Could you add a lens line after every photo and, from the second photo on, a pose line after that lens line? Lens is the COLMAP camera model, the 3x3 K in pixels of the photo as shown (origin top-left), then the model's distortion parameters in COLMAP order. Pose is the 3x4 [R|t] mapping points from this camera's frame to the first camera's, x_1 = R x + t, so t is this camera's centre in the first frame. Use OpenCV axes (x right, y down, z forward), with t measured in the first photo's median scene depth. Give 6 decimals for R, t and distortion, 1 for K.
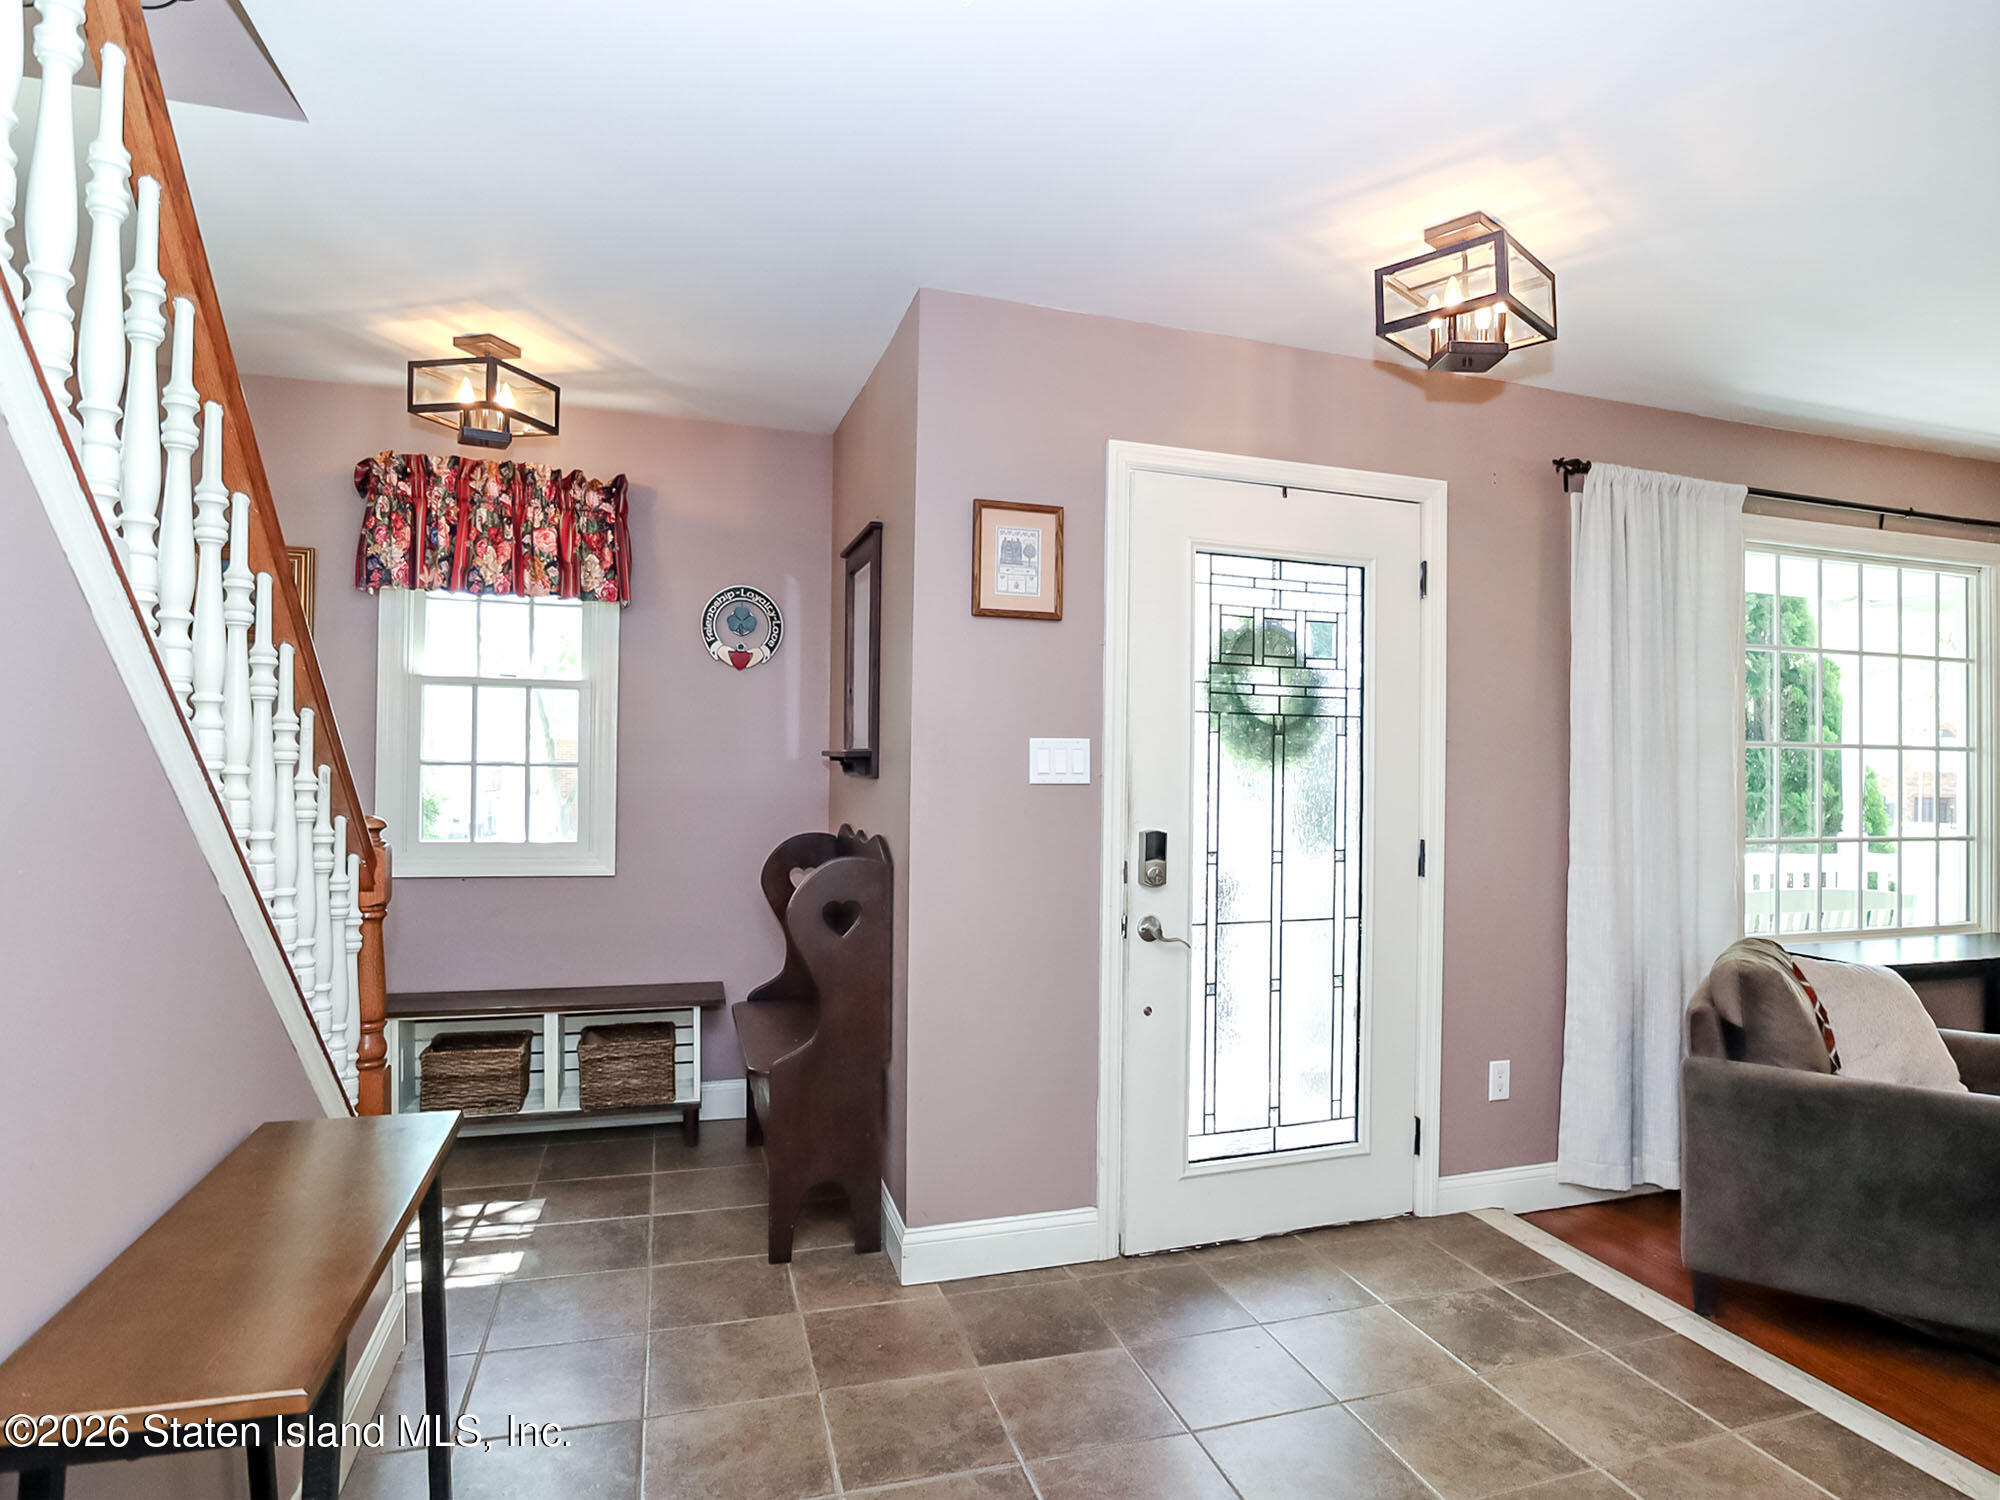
lens RADIAL K [[1112.4, 0, 1000.0], [0, 1112.4, 750.0], [0, 0, 1]] dist [-0.006542, 0.000081]
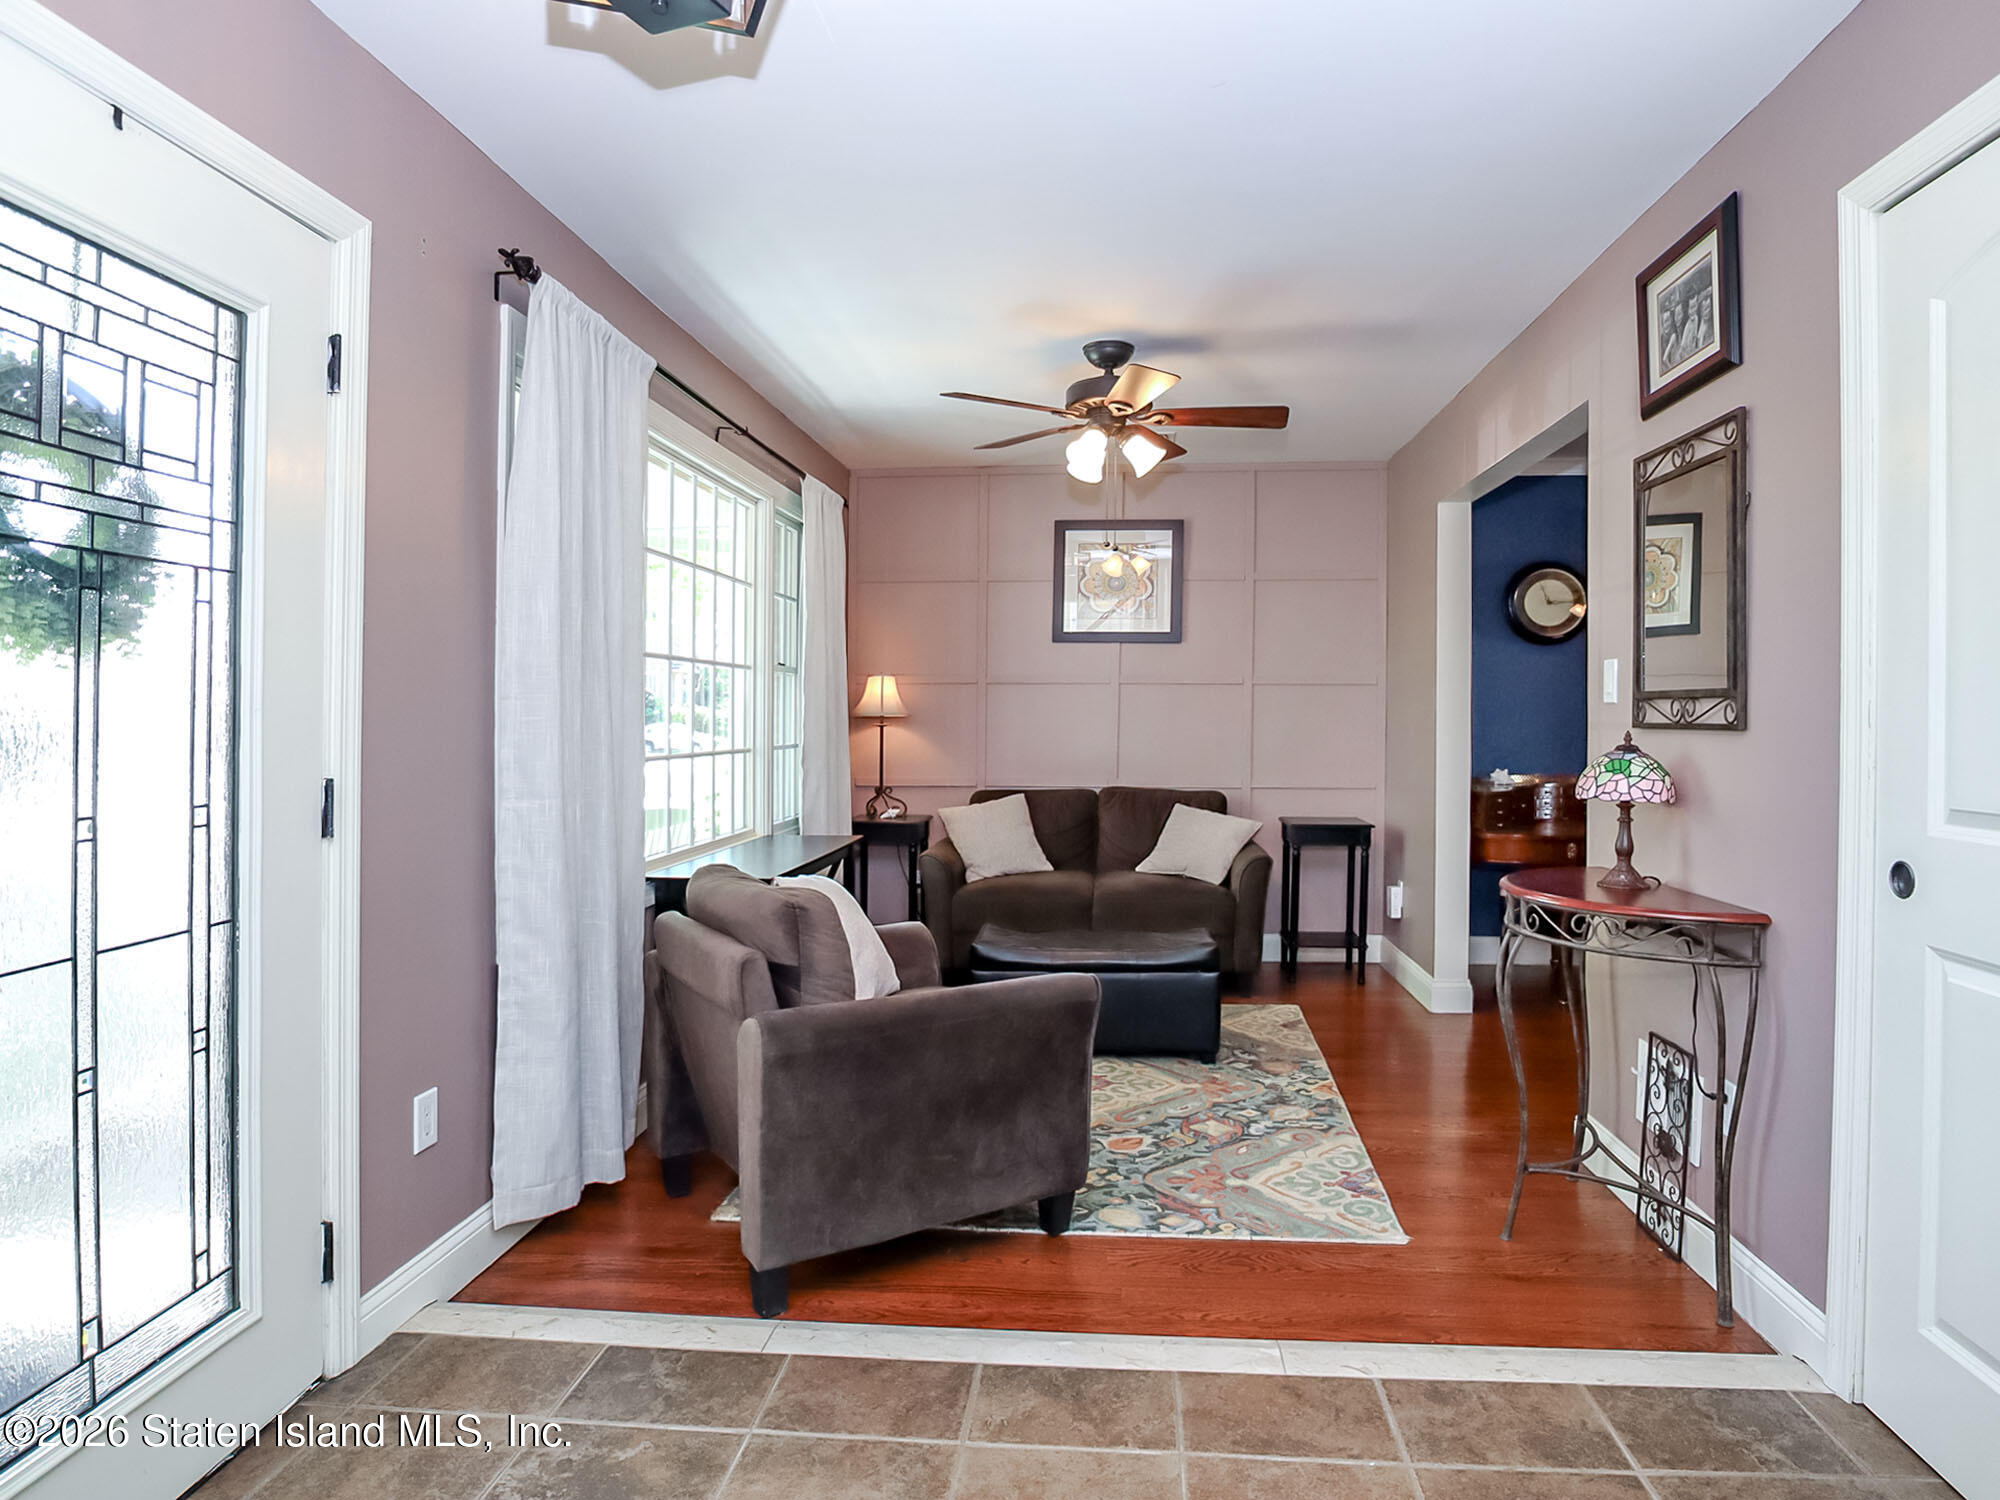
lens RADIAL K [[1149.3, 0, 1071.3], [0, 1149.3, 703.4], [0, 0, 1]] dist [-0.017353, -0.002689]
pose [[0.340551, -0.001936, 0.940224, -0.082514], [-0.019494, 0.999768, 0.009119, 0.024652], [-0.940024, -0.021434, 0.340434, 0.397782]]
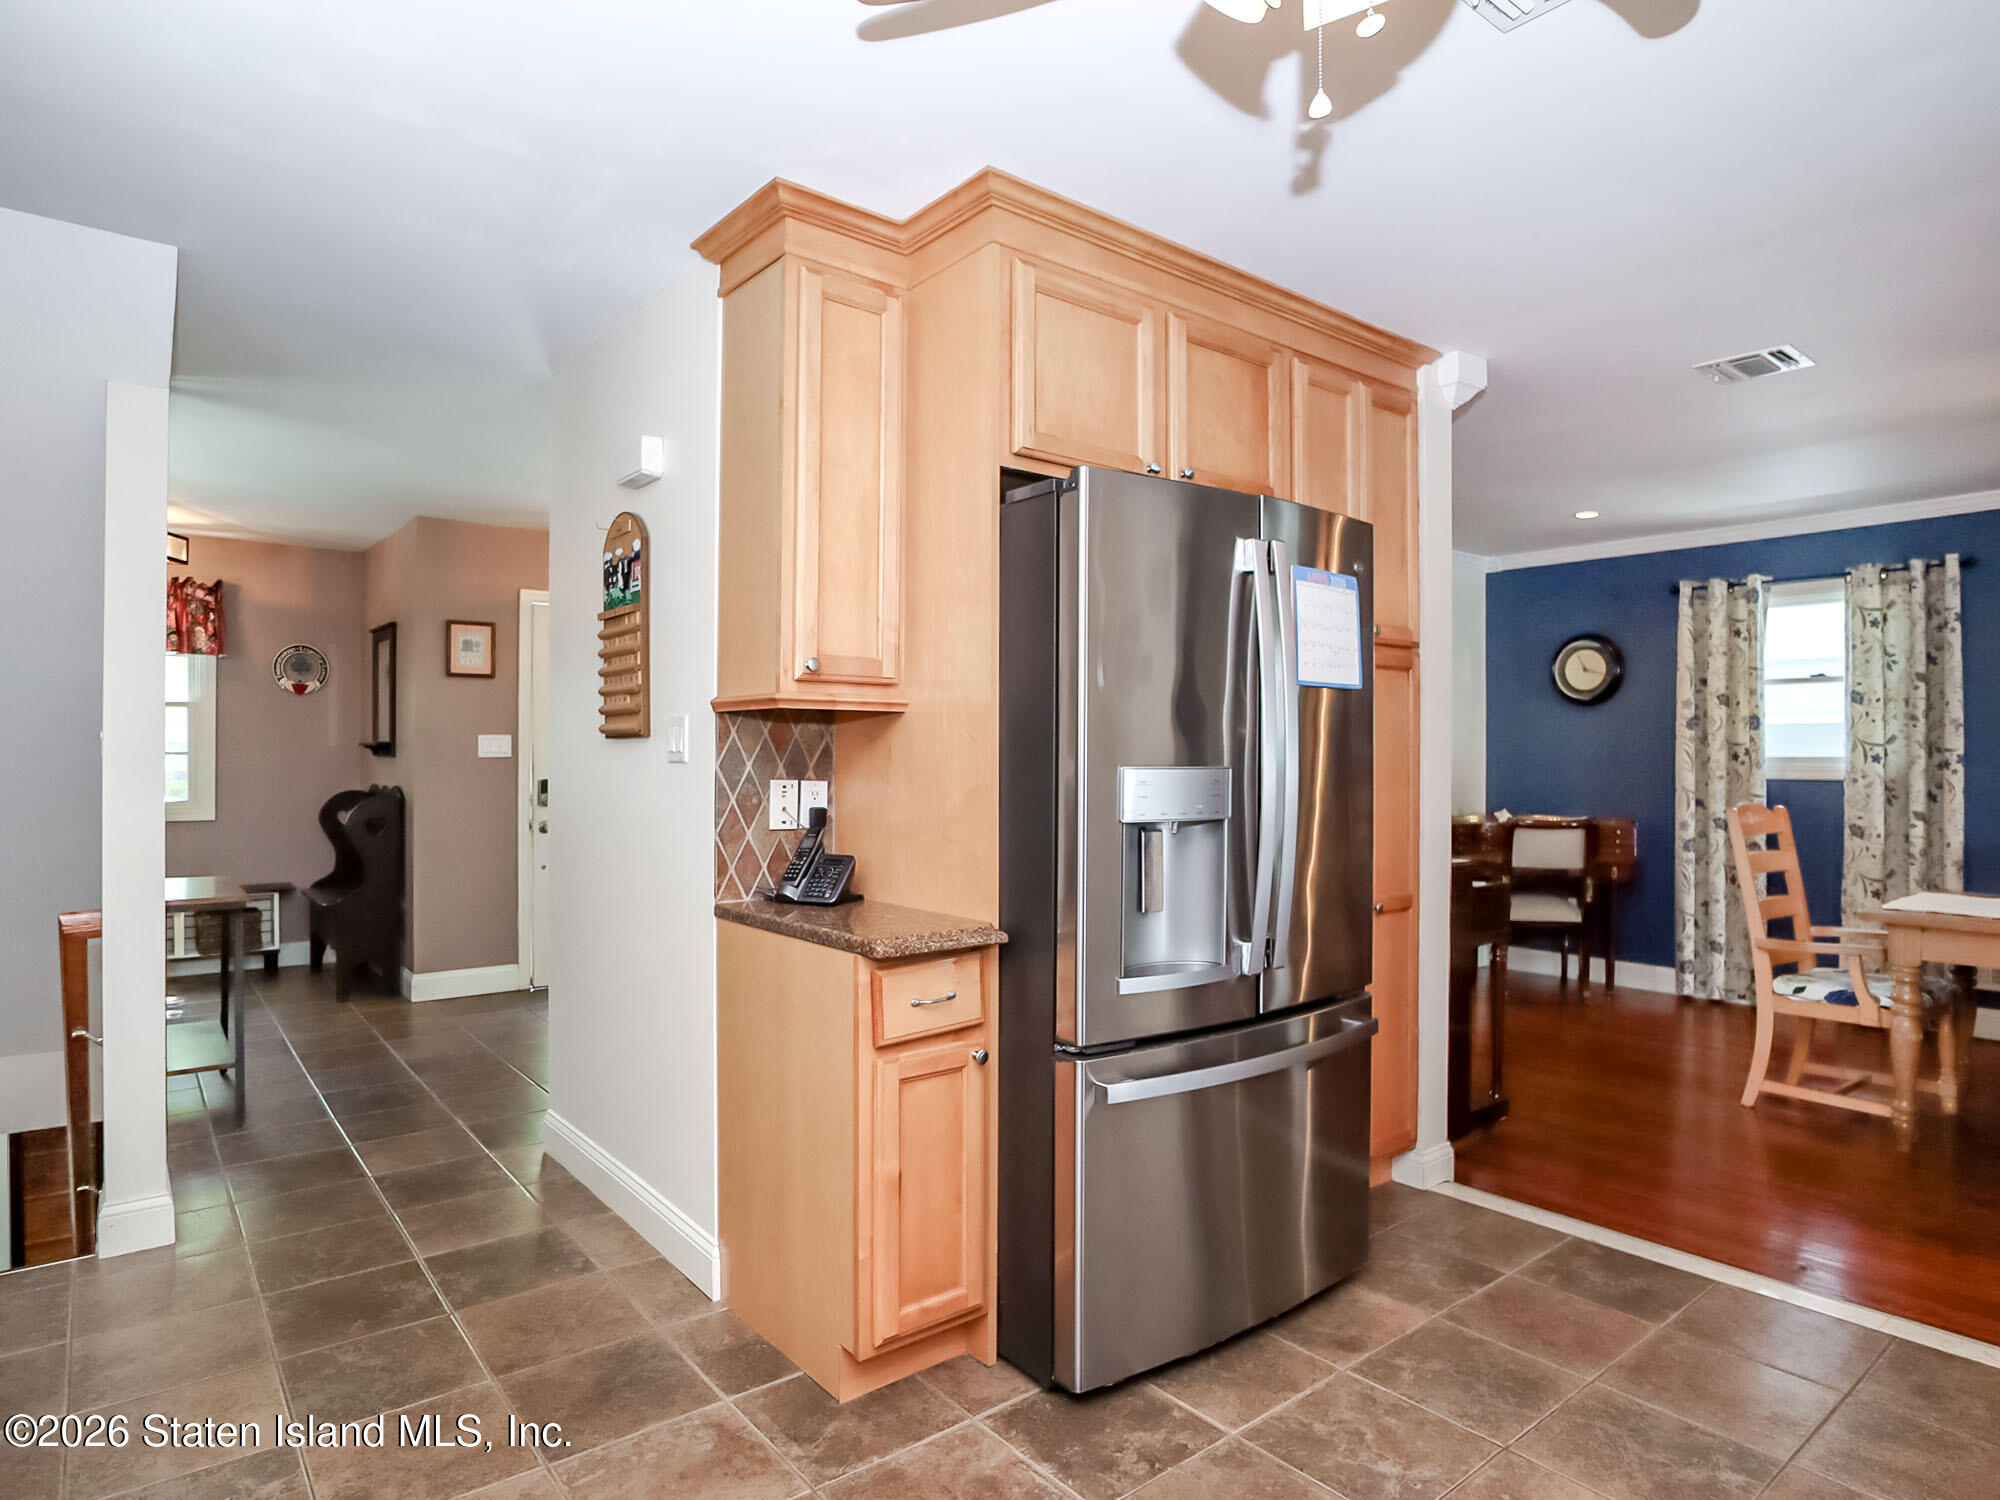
lens RADIAL K [[1112.4, 0, 1000.0], [0, 1112.4, 750.0], [0, 0, 1]] dist [-0.006542, 0.000081]
pose [[0.921592, -0.011037, 0.388003, 0.094963], [0.008482, 0.999930, 0.008296, 0.005967], [-0.388067, -0.004354, 0.921621, -1.017298]]
